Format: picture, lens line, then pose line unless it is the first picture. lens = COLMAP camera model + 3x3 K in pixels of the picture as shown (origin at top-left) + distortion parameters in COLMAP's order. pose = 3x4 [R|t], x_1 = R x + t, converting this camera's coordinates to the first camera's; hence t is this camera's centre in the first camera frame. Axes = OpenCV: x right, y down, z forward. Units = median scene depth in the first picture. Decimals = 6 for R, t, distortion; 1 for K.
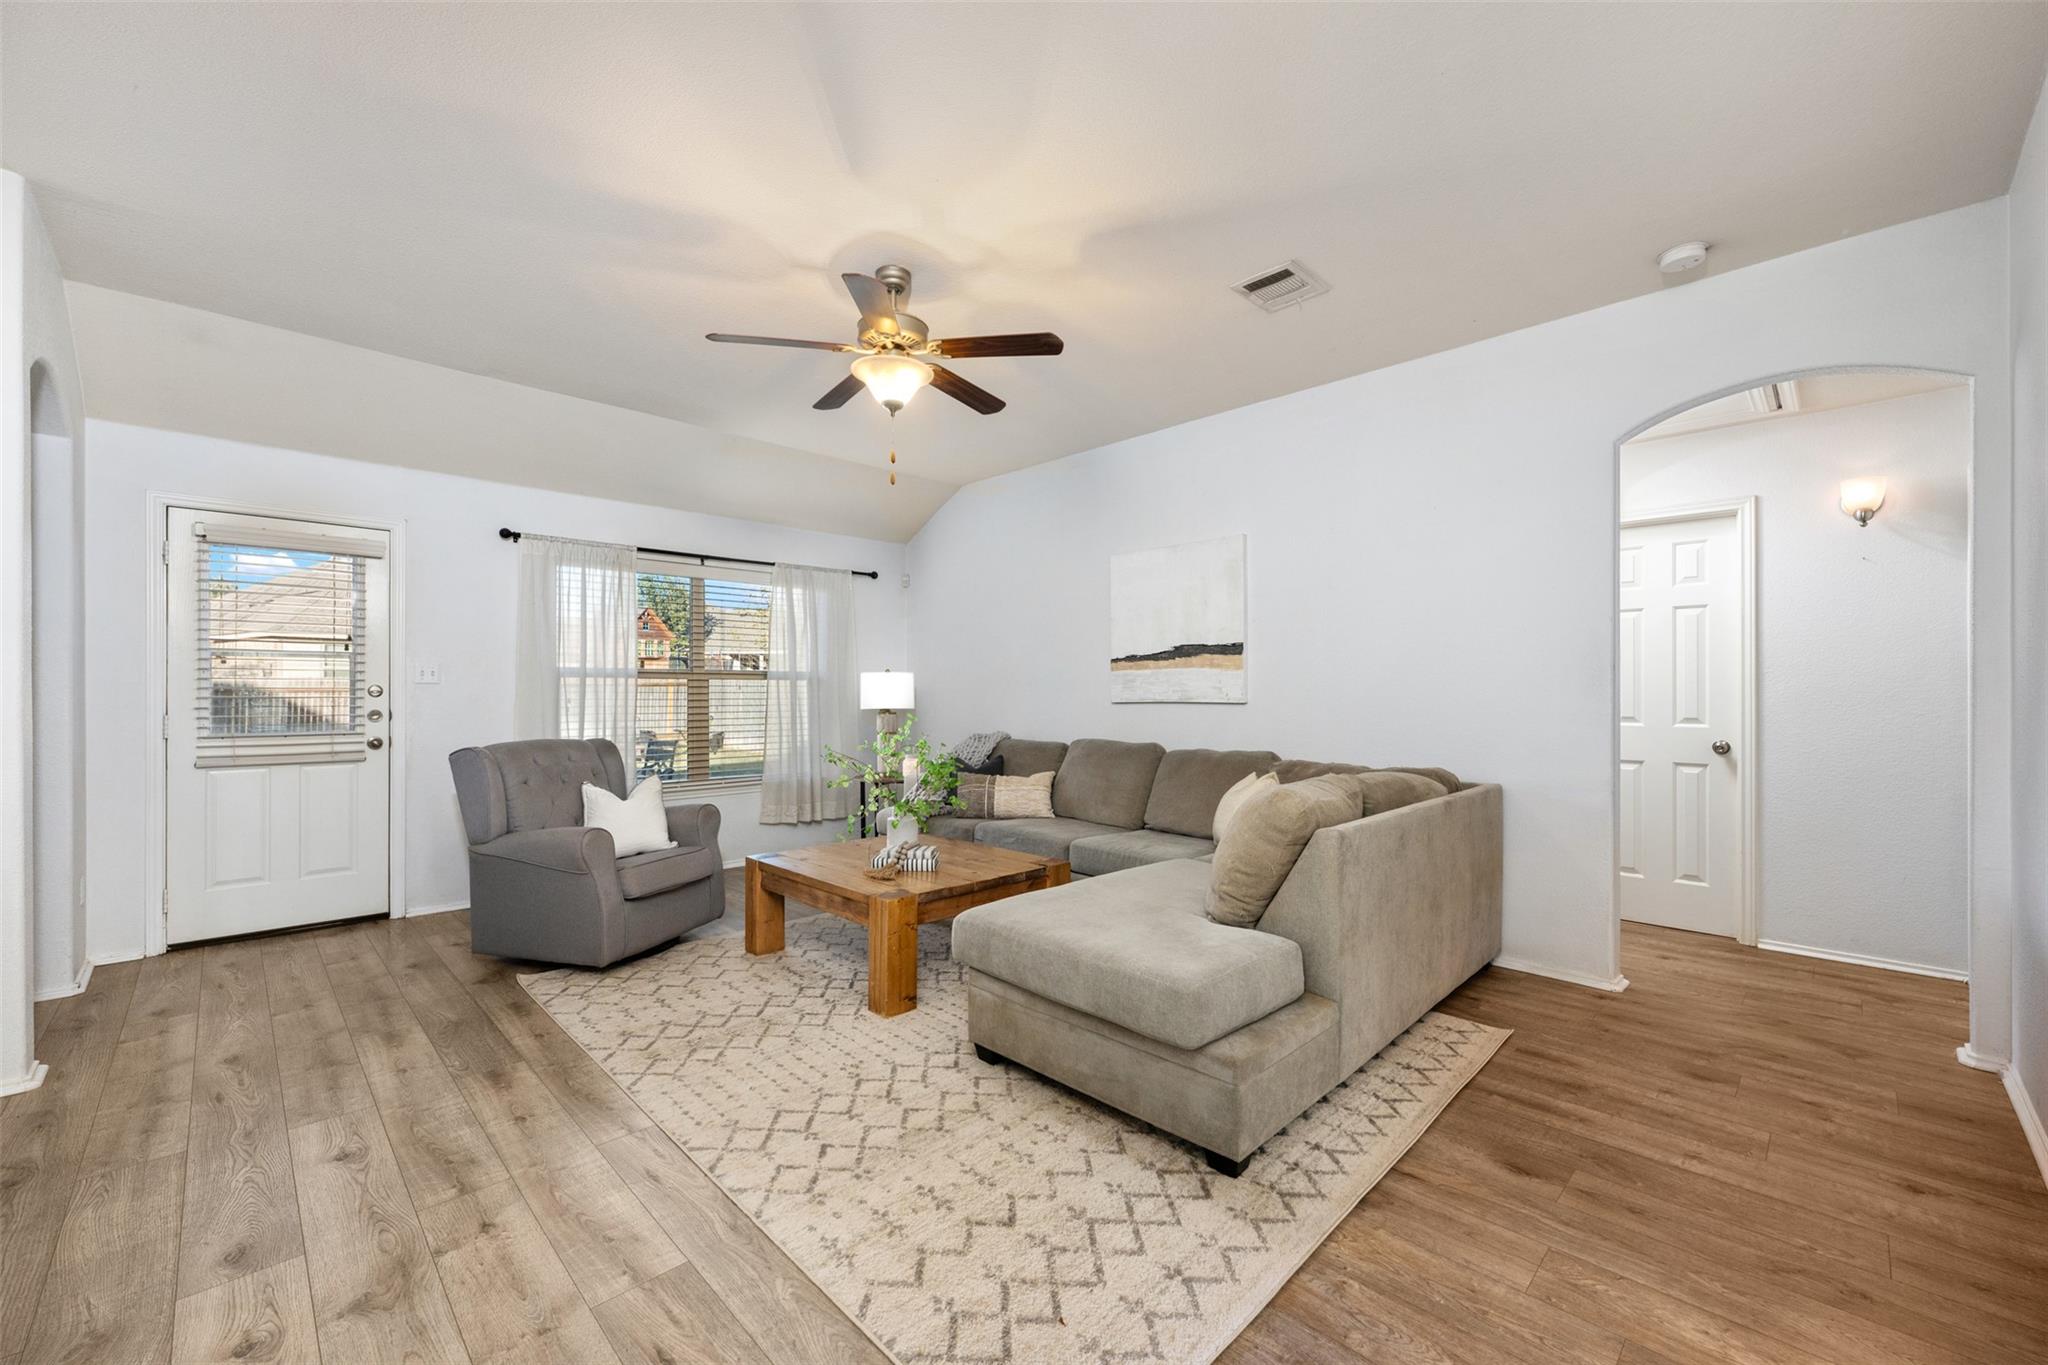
lens RADIAL K [[810.3, 0, 1020.4], [0, 810.3, 682.5], [0, 0, 1]] dist [-0.000500, -0.000179]
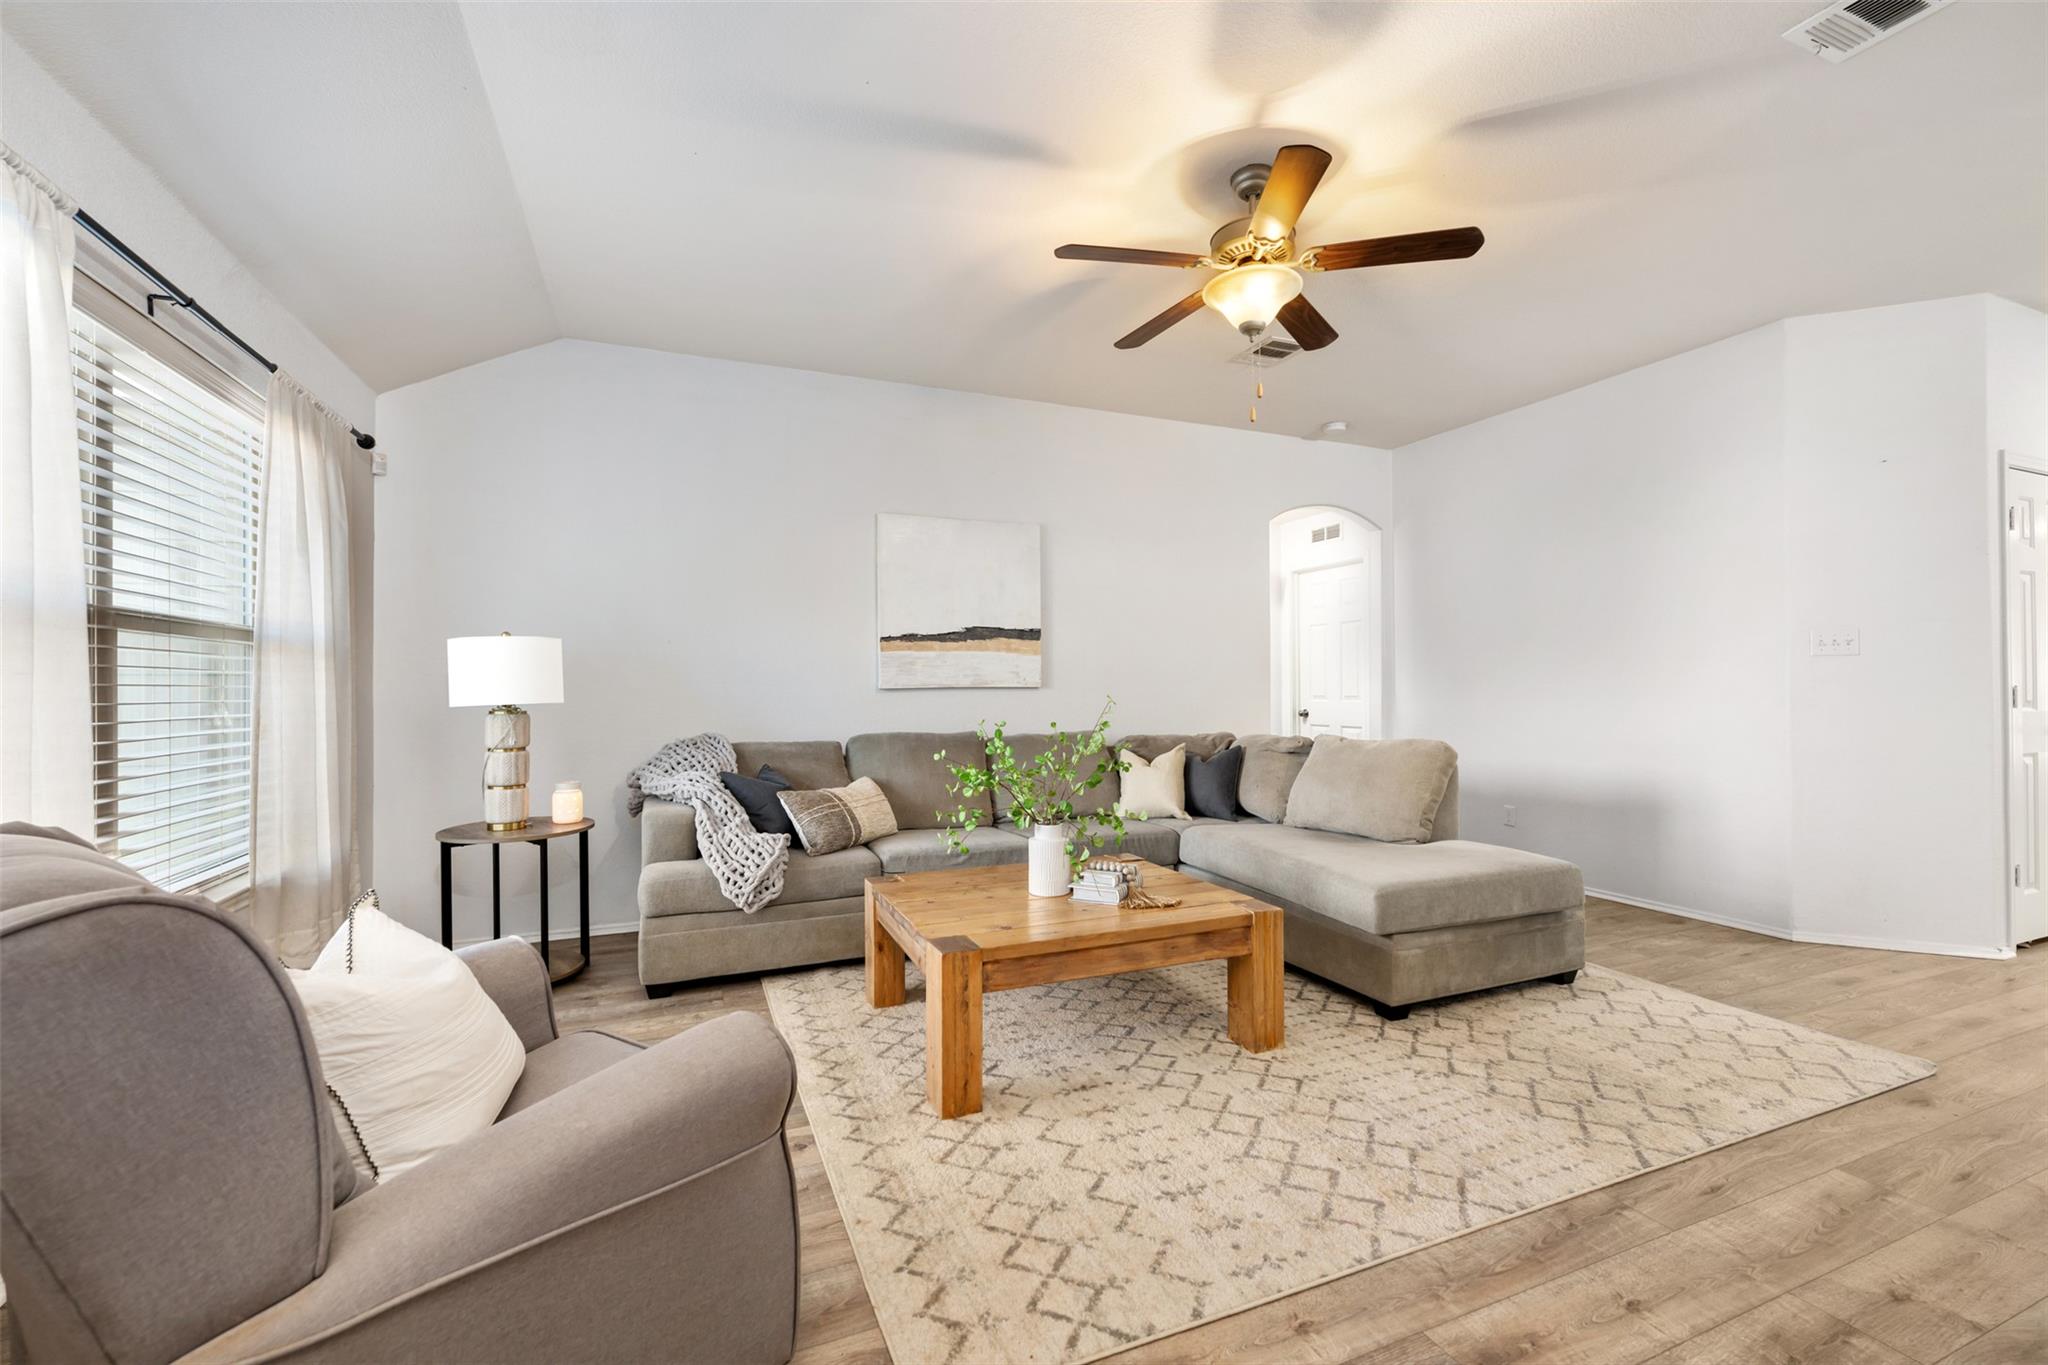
lens RADIAL K [[849.8, 0, 1021.6], [0, 849.8, 679.7], [0, 0, 1]] dist [-0.002051, -0.000117]
pose [[0.377464, 0.008823, 0.925982, -1.058935], [-0.003228, 0.999961, -0.008211, 0.035398], [-0.926019, 0.000110, 0.377478, 0.886035]]
